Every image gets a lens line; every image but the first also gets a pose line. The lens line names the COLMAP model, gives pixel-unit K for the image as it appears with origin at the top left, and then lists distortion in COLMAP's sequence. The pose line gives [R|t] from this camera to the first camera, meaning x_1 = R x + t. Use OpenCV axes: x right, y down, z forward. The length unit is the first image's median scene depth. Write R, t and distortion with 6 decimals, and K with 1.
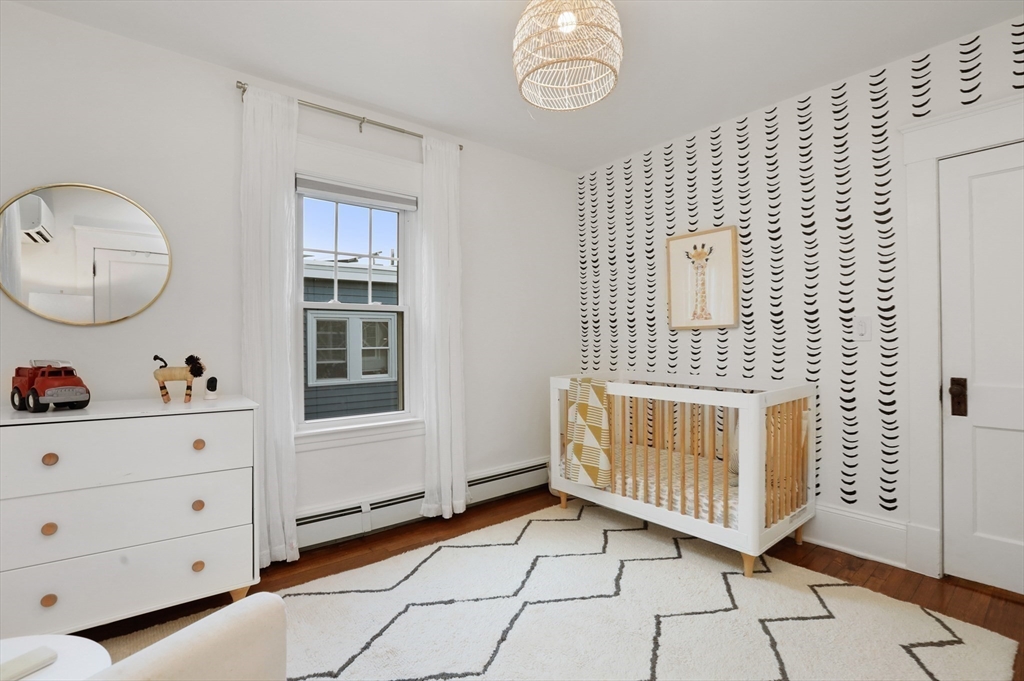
lens RADIAL K [[474.8, 0, 512.0], [0, 474.8, 340.5], [0, 0, 1]] dist [-0.052632, 0.024676]
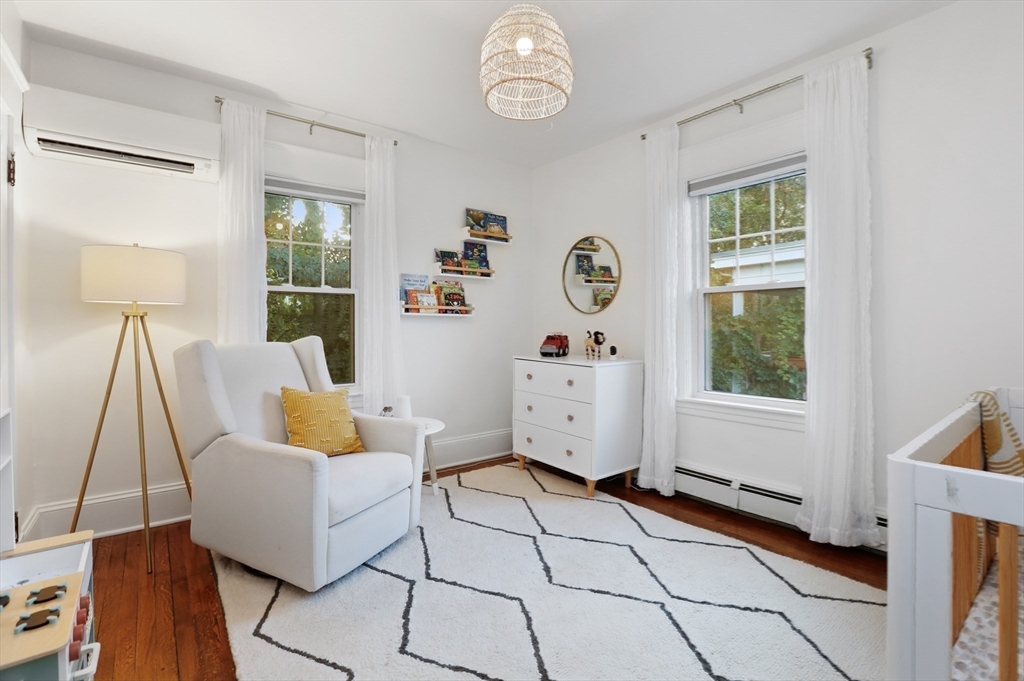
lens RADIAL K [[475.0, 0, 512.7], [0, 475.0, 330.4], [0, 0, 1]] dist [-0.059752, 0.024943]
pose [[-0.024109, 0.016649, -0.999571, 0.773284], [0.010076, 0.999815, 0.016410, -0.001130], [0.999659, -0.009676, -0.024272, 0.594485]]
